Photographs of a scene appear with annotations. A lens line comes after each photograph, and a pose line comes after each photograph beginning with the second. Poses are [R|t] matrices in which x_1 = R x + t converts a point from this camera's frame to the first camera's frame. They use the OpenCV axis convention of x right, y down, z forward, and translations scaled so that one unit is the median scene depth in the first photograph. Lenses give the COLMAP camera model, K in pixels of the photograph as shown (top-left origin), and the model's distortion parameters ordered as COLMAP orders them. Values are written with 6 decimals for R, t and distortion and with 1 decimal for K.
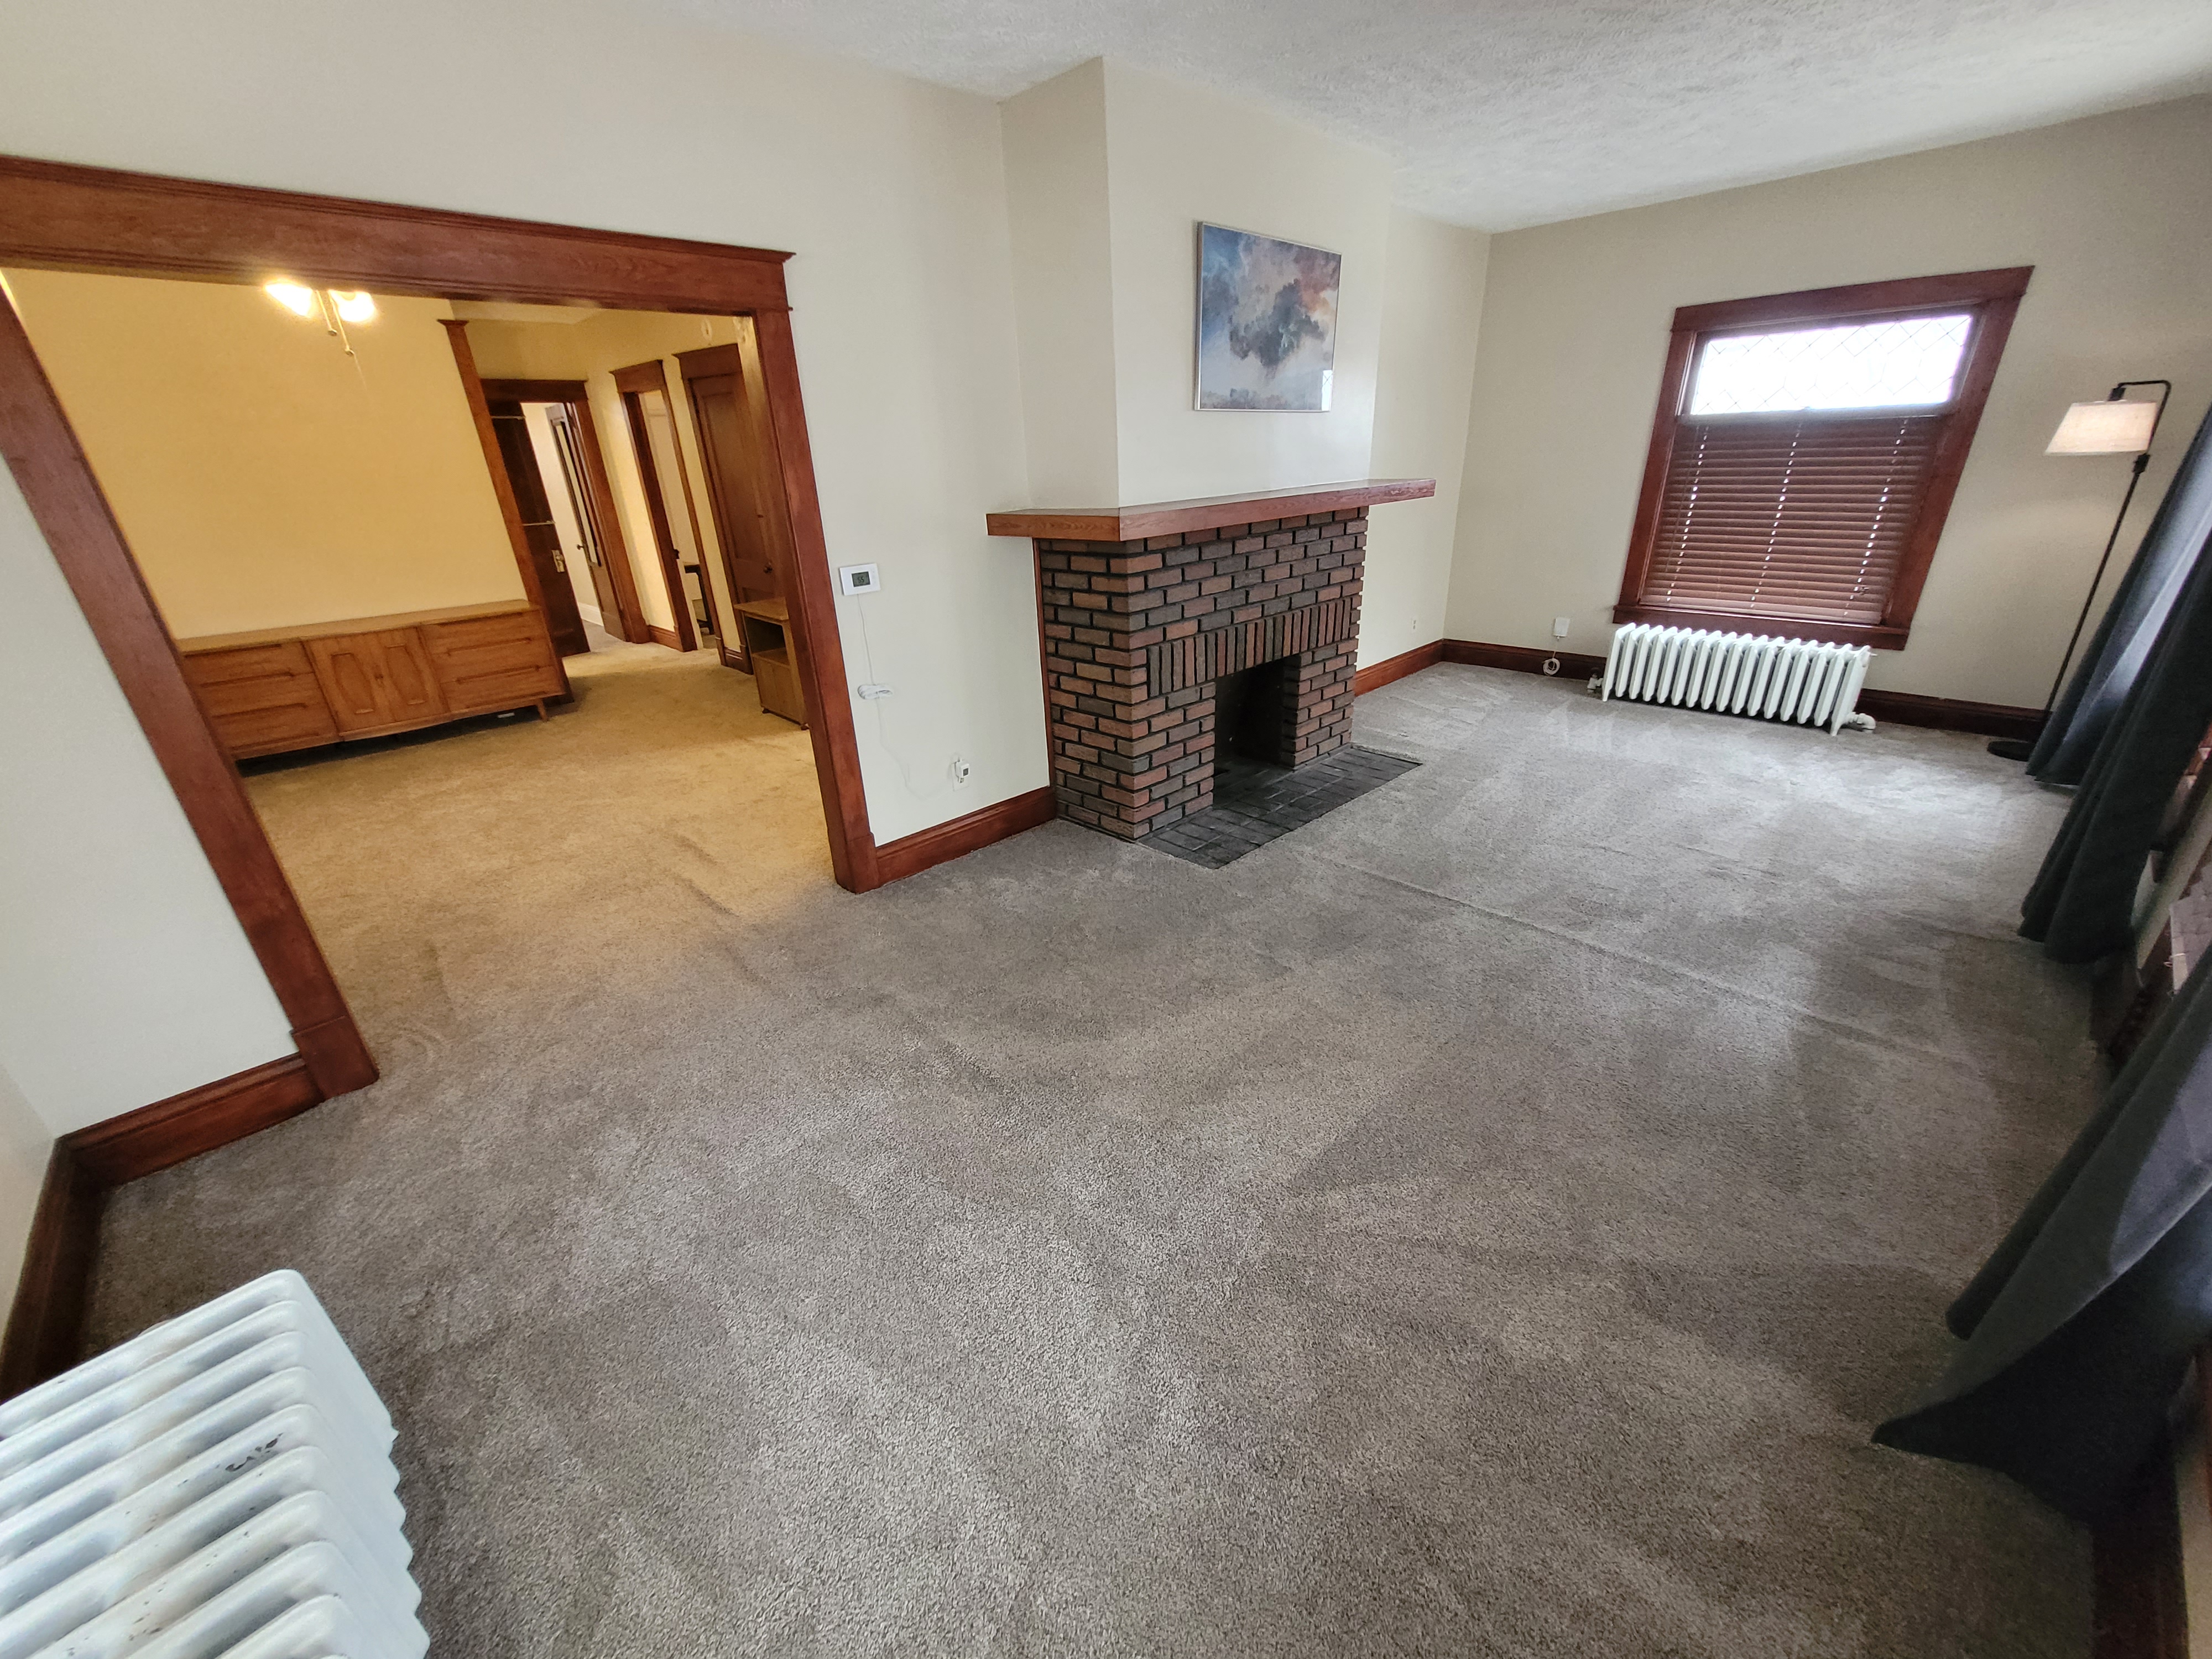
lens RADIAL K [[862.4, 0, 1104.1], [0, 862.4, 832.4], [0, 0, 1]] dist [0.002254, 0.000154]
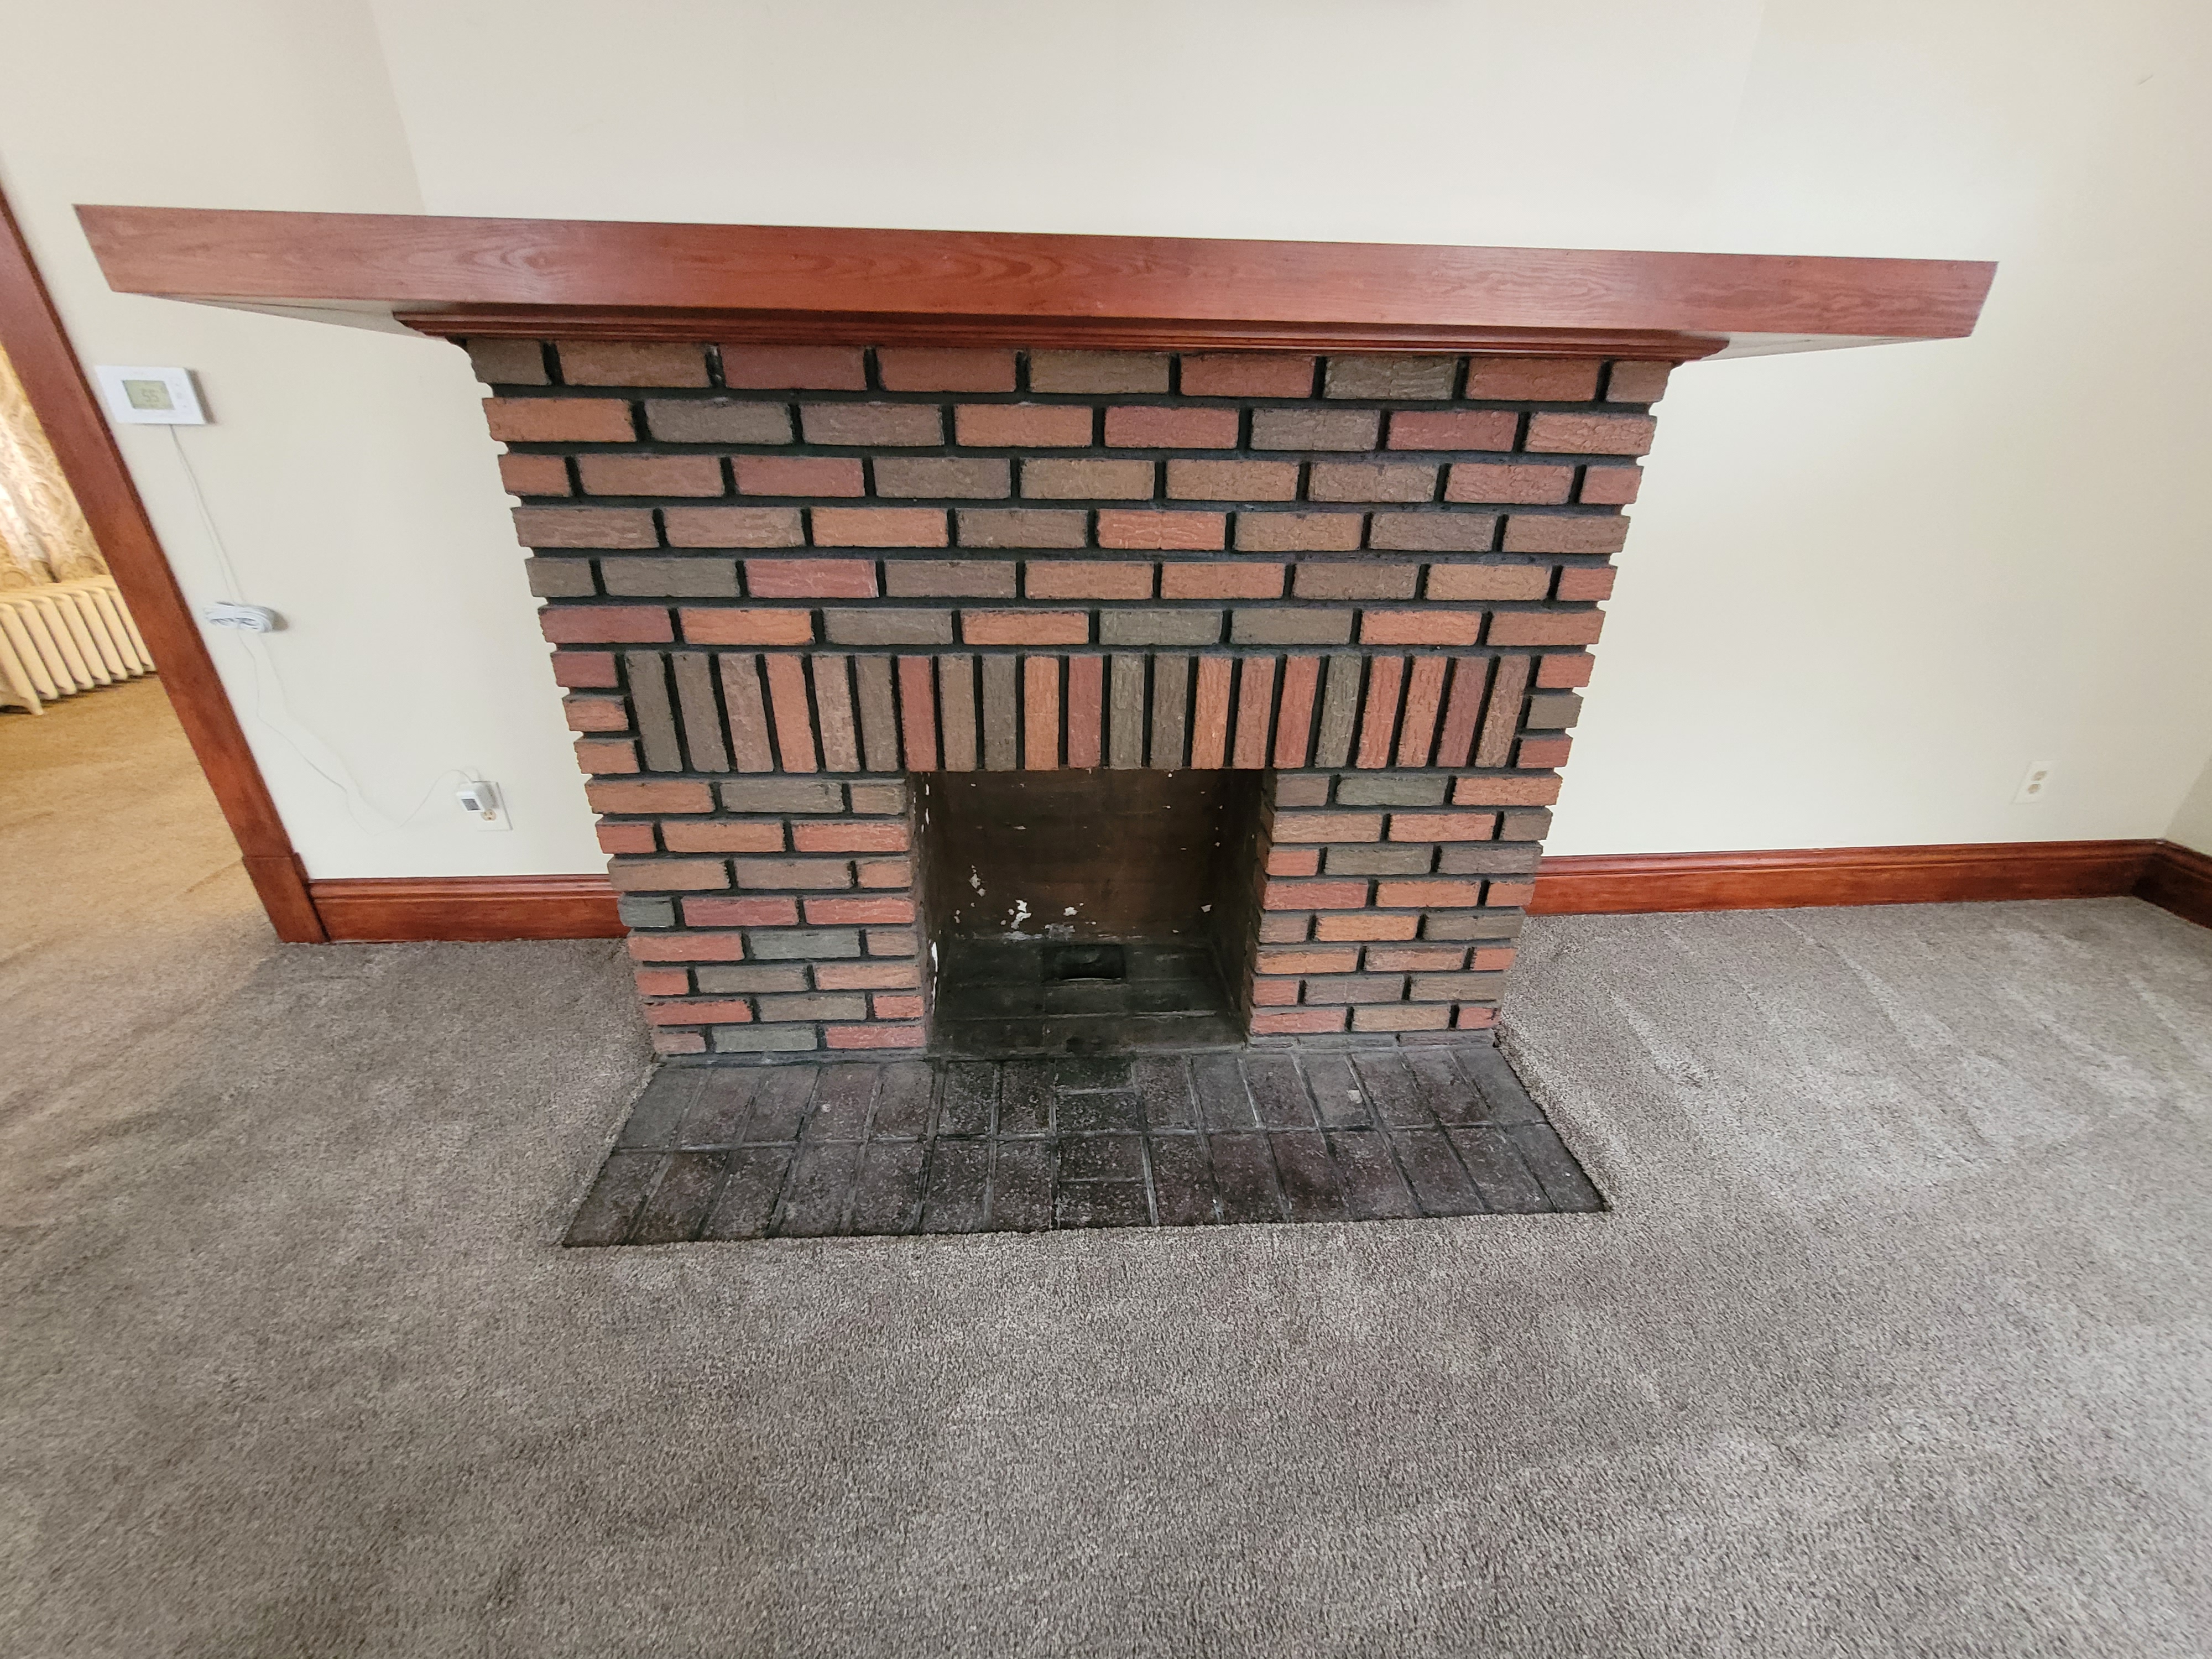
lens RADIAL K [[862.4, 0, 1104.1], [0, 862.4, 832.4], [0, 0, 1]] dist [0.002254, 0.000154]
pose [[0.763148, 0.324881, -0.558621, 0.424543], [-0.305194, 0.943156, 0.131583, -0.231588], [0.569616, 0.070070, 0.818919, 0.735163]]
